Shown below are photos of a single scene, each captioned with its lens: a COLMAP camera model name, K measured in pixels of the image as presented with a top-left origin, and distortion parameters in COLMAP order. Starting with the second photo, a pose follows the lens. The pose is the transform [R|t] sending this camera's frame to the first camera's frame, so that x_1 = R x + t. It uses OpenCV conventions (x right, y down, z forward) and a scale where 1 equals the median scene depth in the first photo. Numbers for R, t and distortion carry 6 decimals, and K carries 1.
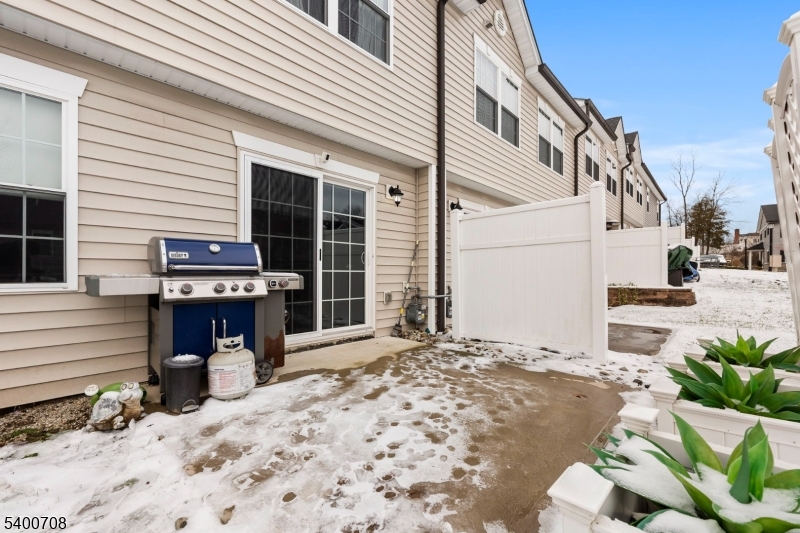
lens RADIAL K [[339.9, 0, 399.6], [0, 339.9, 269.2], [0, 0, 1]] dist [-0.002627, -0.000400]
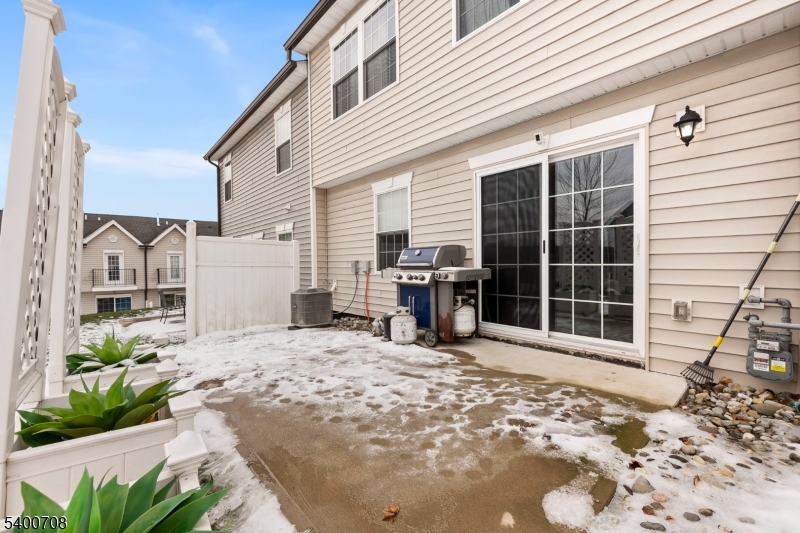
lens RADIAL K [[334.2, 0, 400.0], [0, 334.2, 266.5], [0, 0, 1]] dist [-0.003025, -0.000289]
pose [[-0.096623, 0.007029, -0.995296, 0.897083], [0.019952, 0.999788, 0.005123, -0.004165], [0.995121, -0.019364, -0.096743, 0.927331]]
